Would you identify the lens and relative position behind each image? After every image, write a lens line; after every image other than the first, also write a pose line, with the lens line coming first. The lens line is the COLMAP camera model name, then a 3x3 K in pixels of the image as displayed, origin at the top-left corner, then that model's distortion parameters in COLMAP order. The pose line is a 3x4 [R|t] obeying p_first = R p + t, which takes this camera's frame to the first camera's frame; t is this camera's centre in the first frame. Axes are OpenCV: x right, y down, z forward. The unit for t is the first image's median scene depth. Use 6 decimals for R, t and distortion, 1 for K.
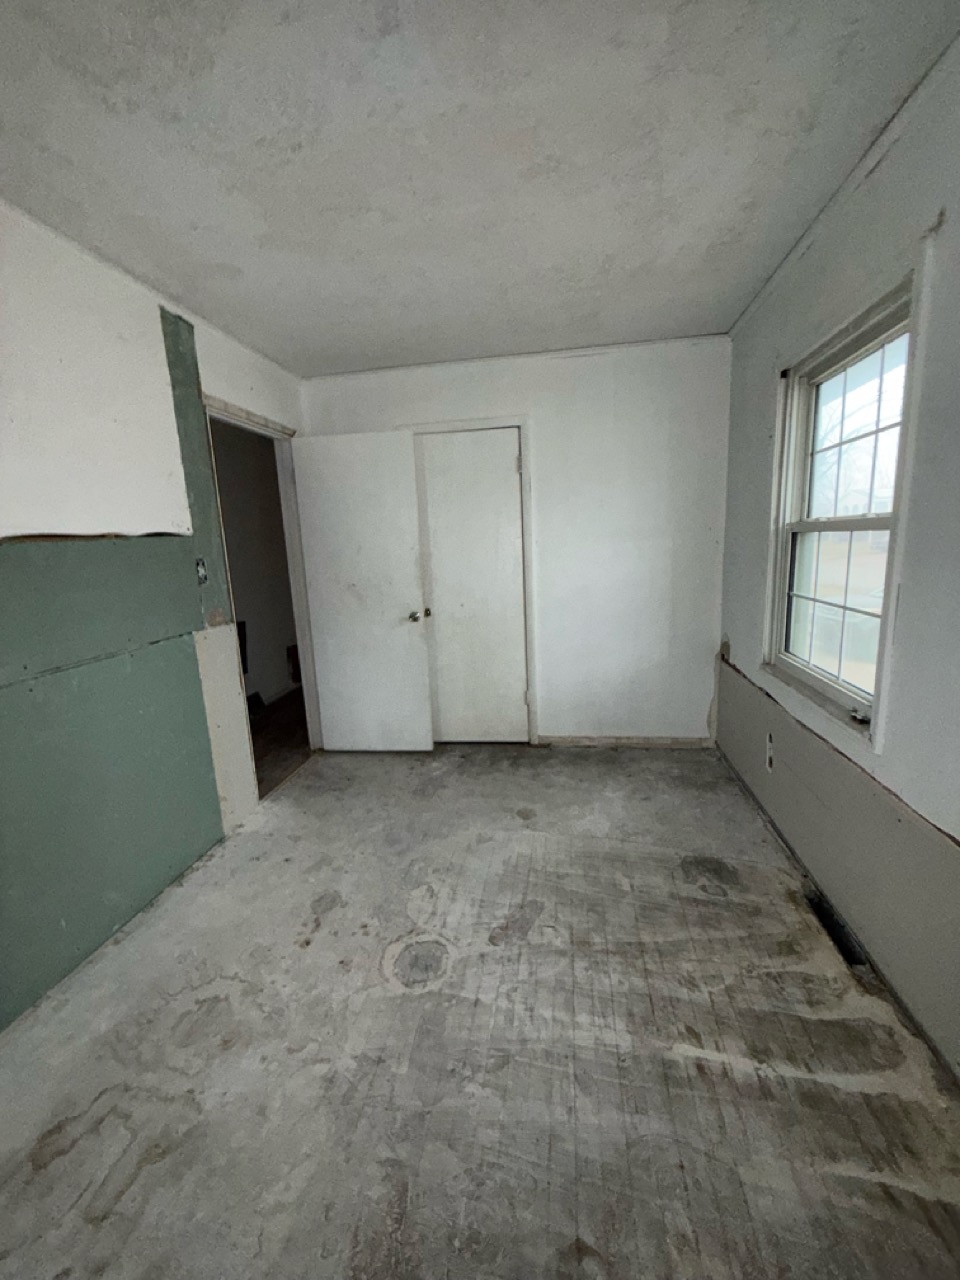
lens RADIAL K [[515.0, 0, 482.6], [0, 515.0, 639.8], [0, 0, 1]] dist [0.000284, -0.000109]
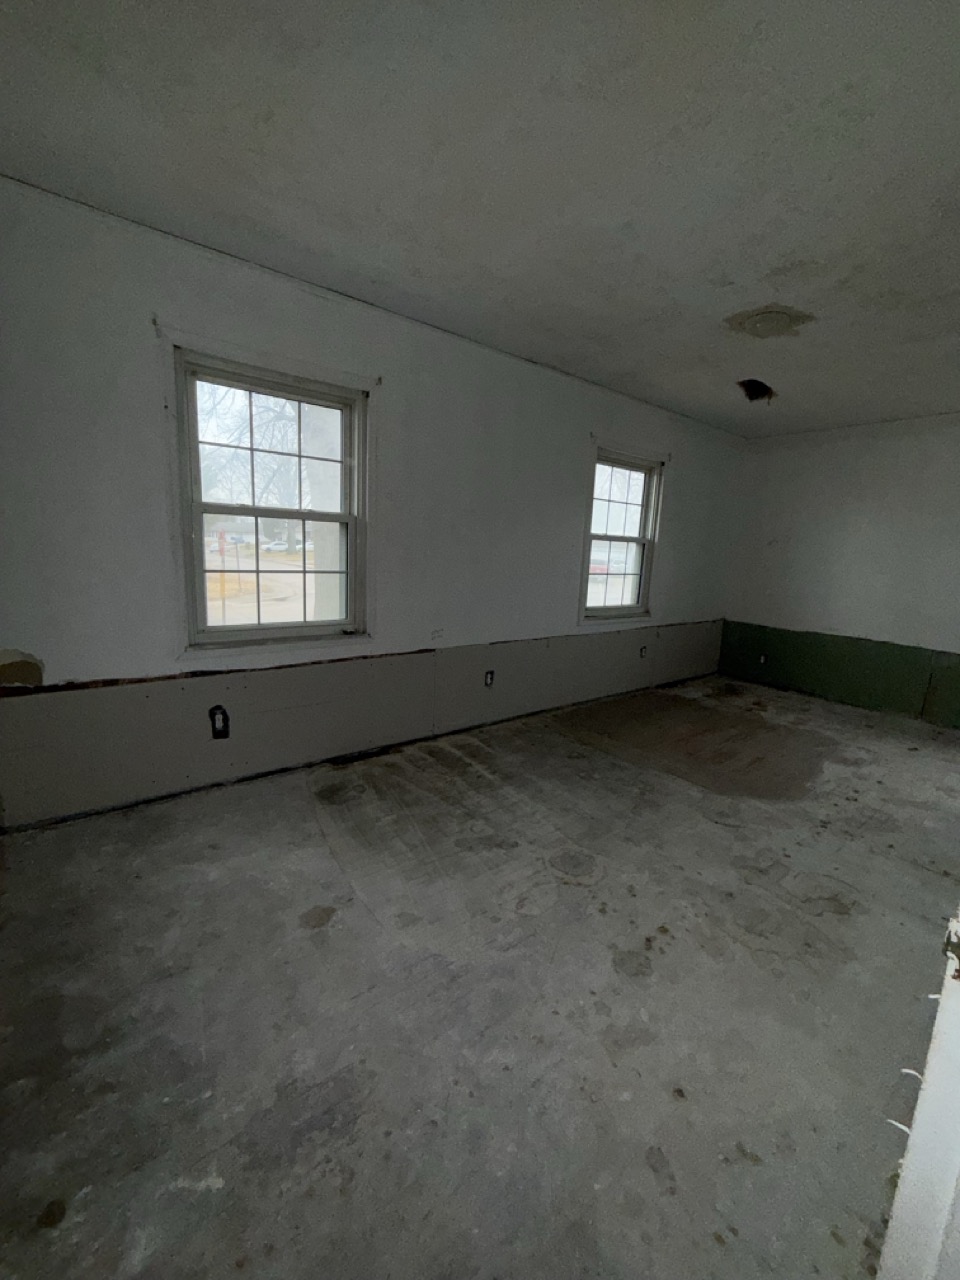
lens RADIAL K [[515.0, 0, 479.5], [0, 515.0, 638.5], [0, 0, 1]] dist [0.000284, -0.000109]
pose [[-0.738546, -0.106322, 0.665767, -0.648786], [0.112467, 0.954222, 0.277149, -0.224979], [-0.664757, 0.279564, -0.692779, 1.681766]]
